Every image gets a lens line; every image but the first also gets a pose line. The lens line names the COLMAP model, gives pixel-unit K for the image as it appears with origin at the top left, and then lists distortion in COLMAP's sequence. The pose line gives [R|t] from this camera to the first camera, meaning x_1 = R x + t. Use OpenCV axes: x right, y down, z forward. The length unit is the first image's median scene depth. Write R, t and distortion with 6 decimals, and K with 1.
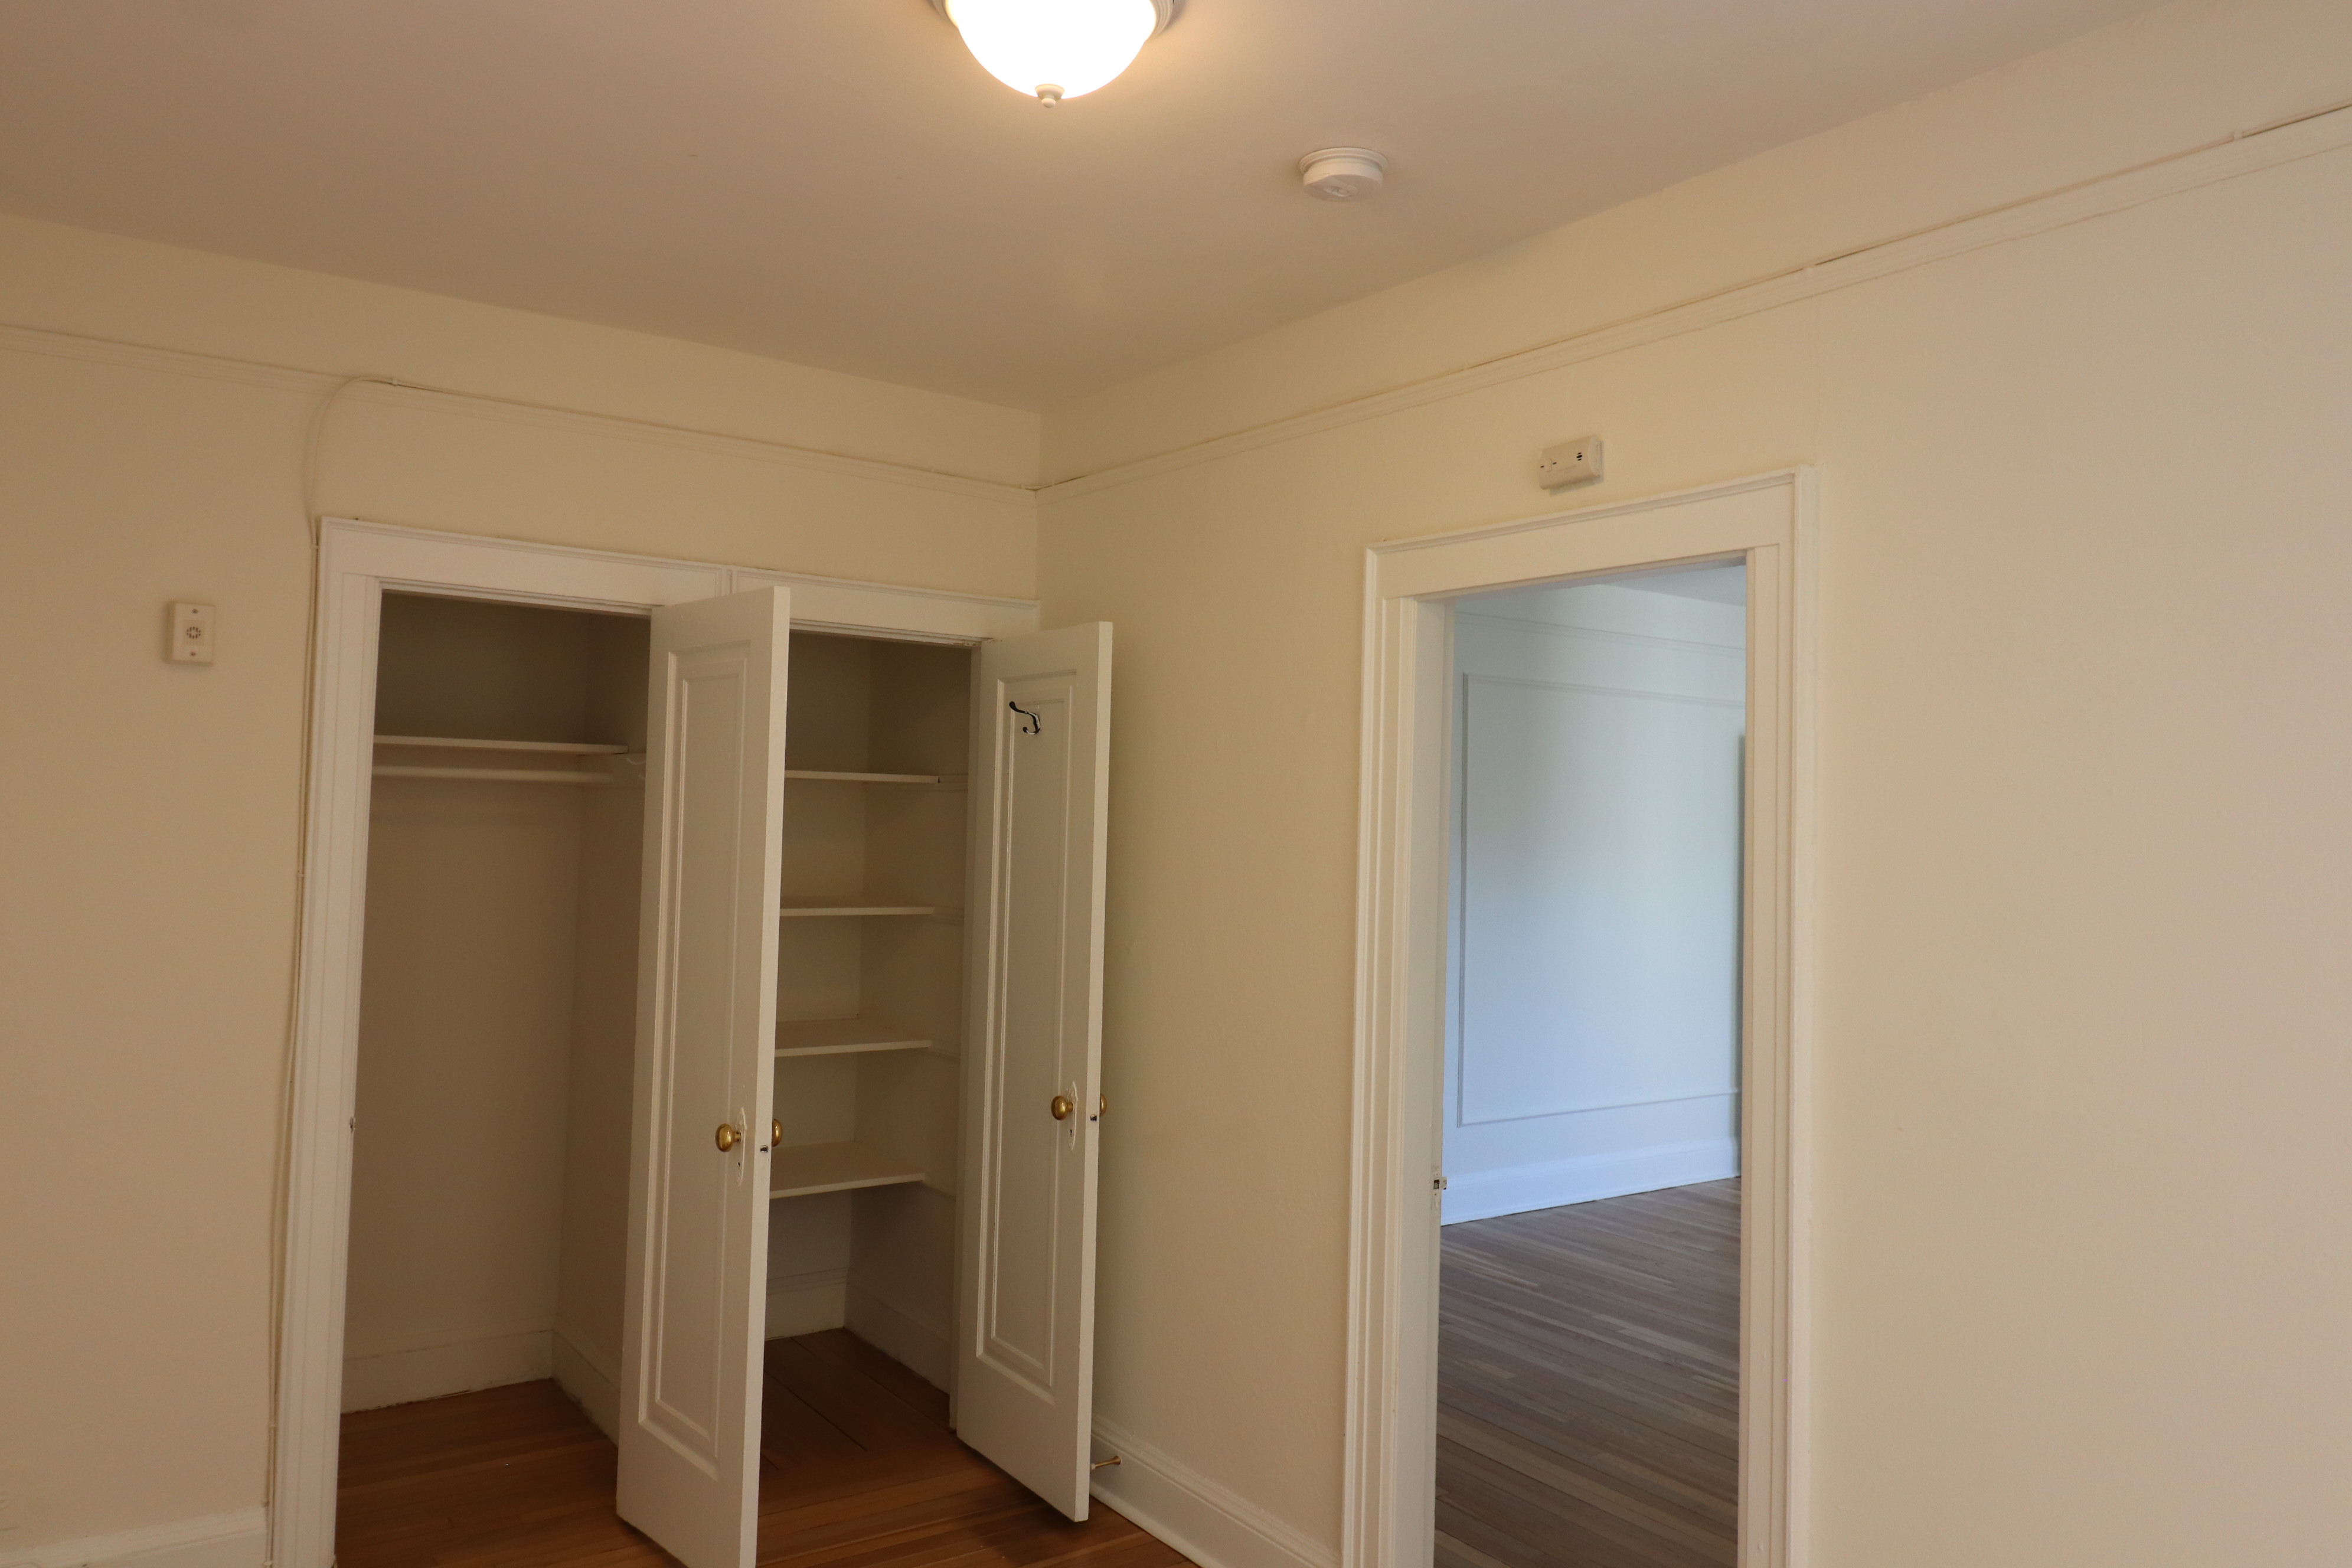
lens RADIAL K [[1666.8, 0, 1178.3], [0, 1666.8, 749.5], [0, 0, 1]] dist [0.022277, -0.001207]
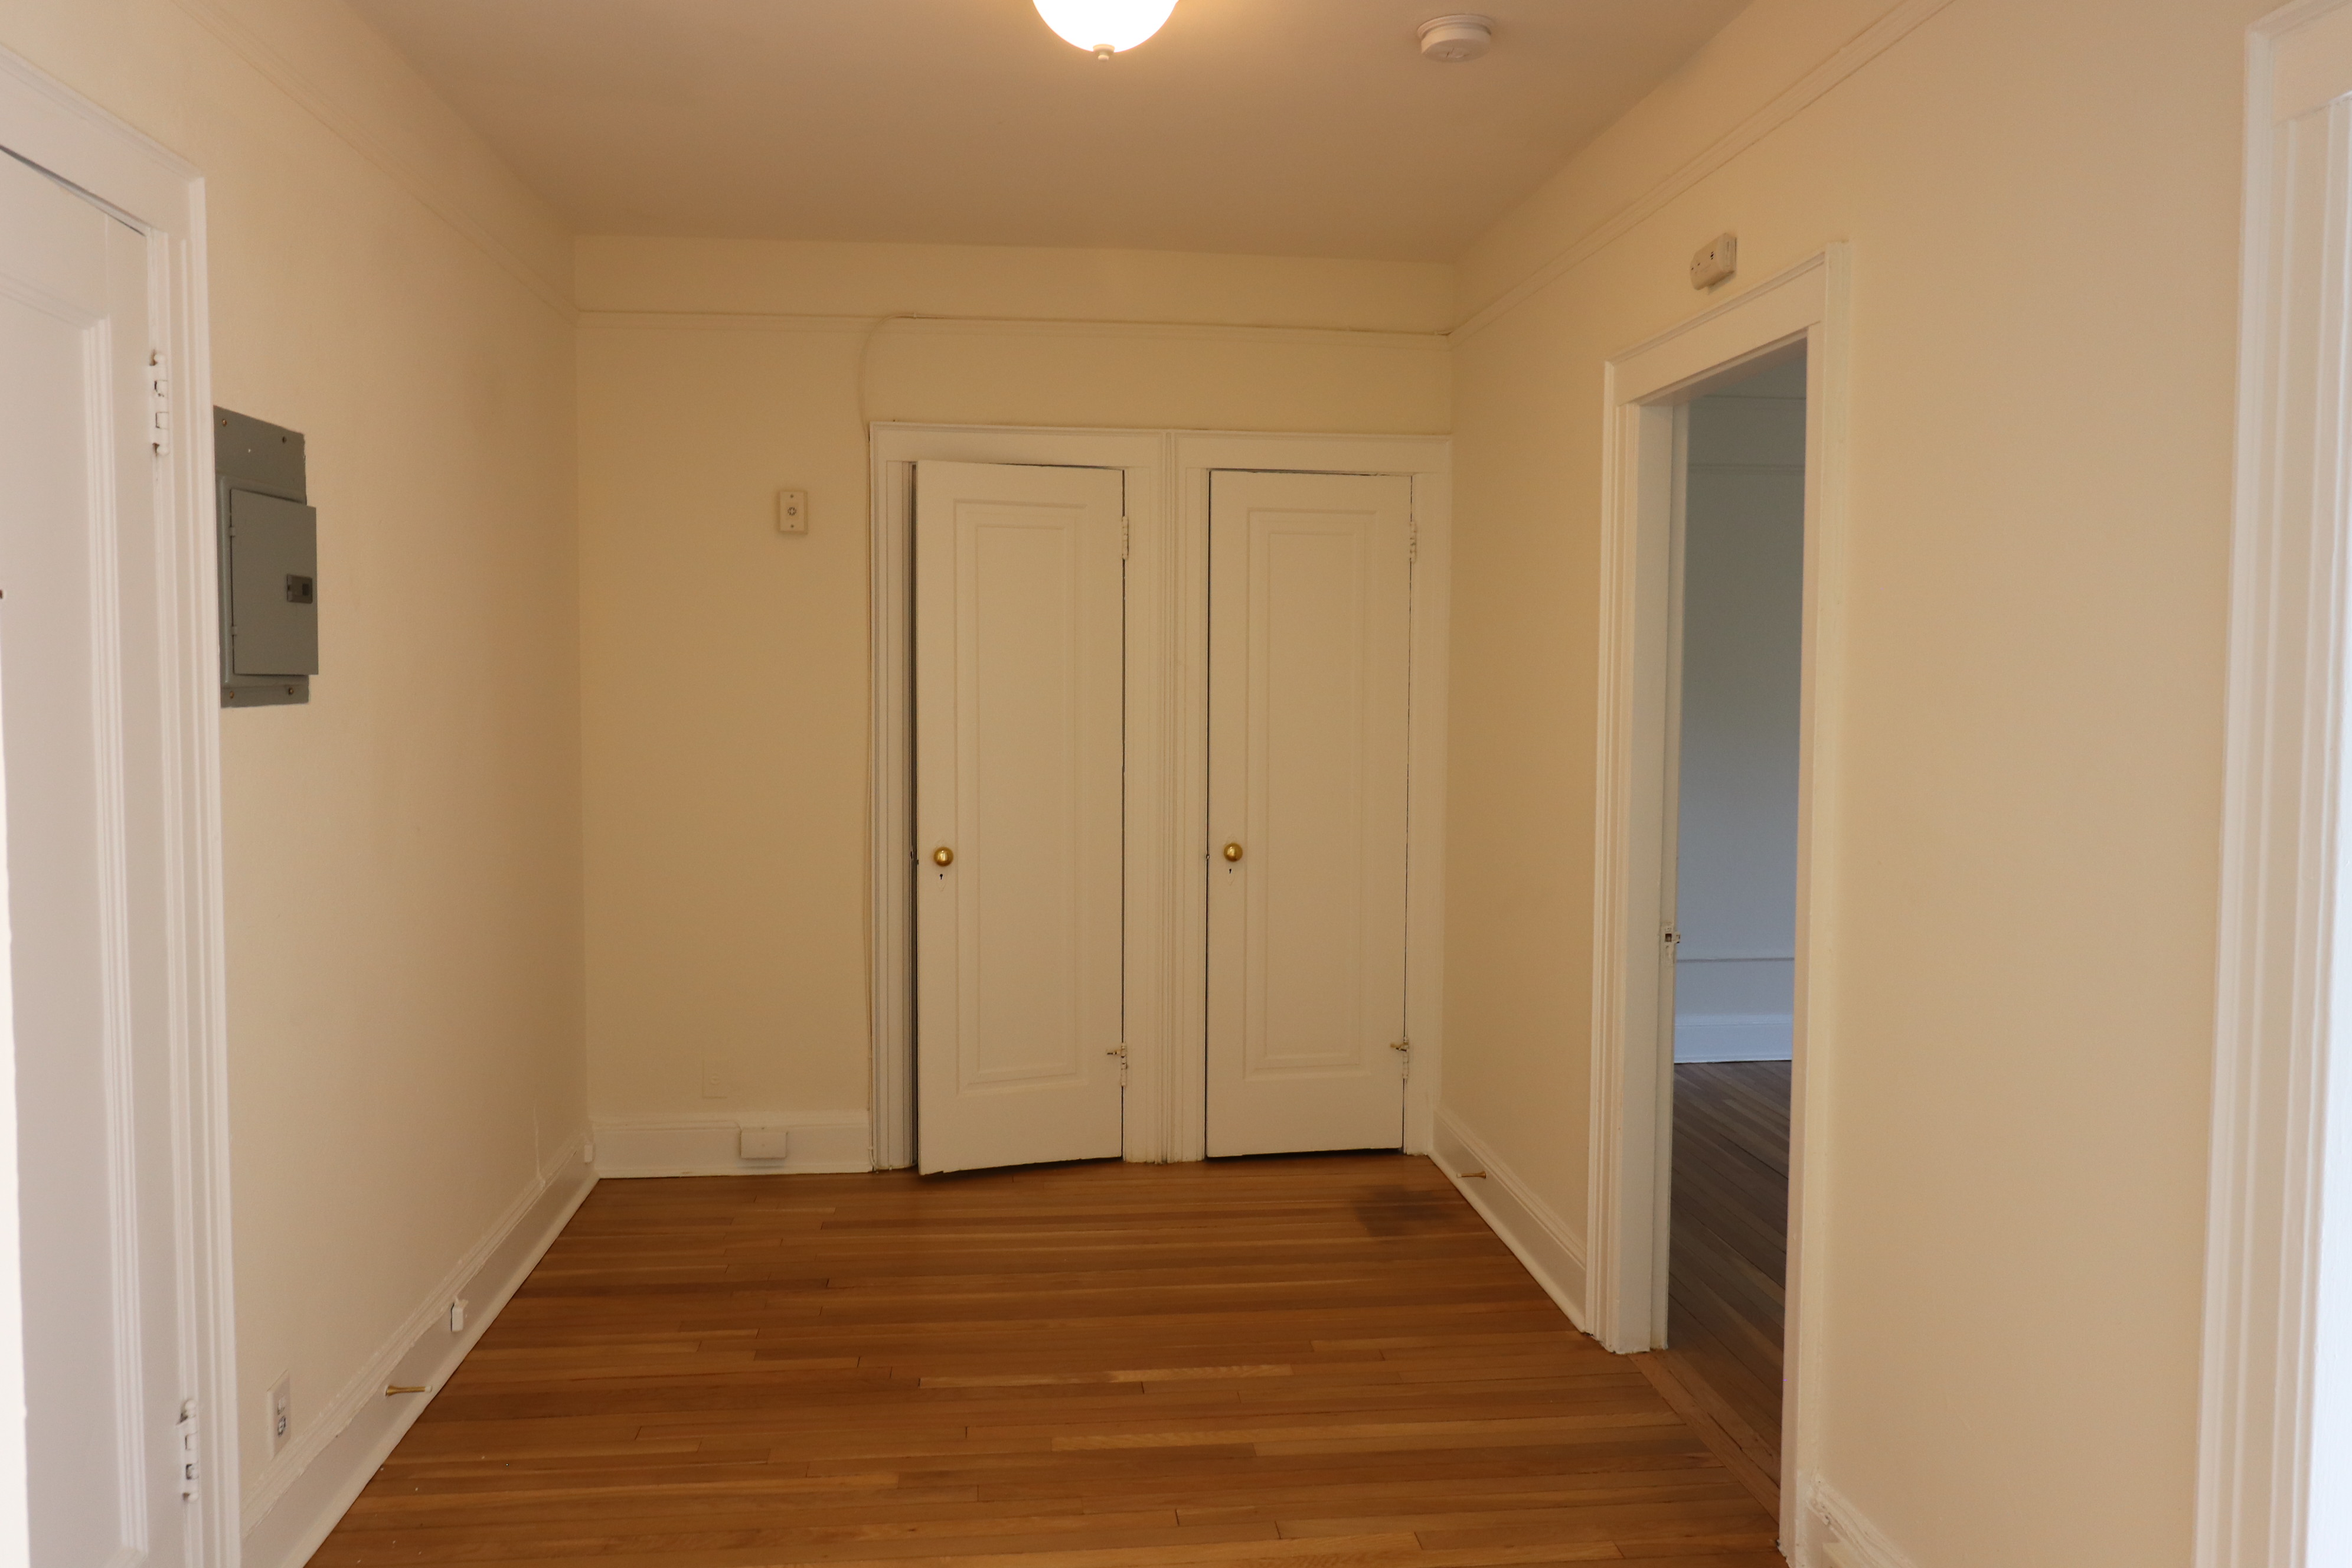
lens RADIAL K [[1727.0, 0, 1176.0], [0, 1727.0, 784.0], [0, 0, 1]] dist [0.000316, -0.001391]
pose [[0.864677, 0.011420, -0.502199, 0.452042], [0.036646, 0.995644, 0.085738, 0.049279], [0.500990, -0.092539, 0.860491, -0.140973]]
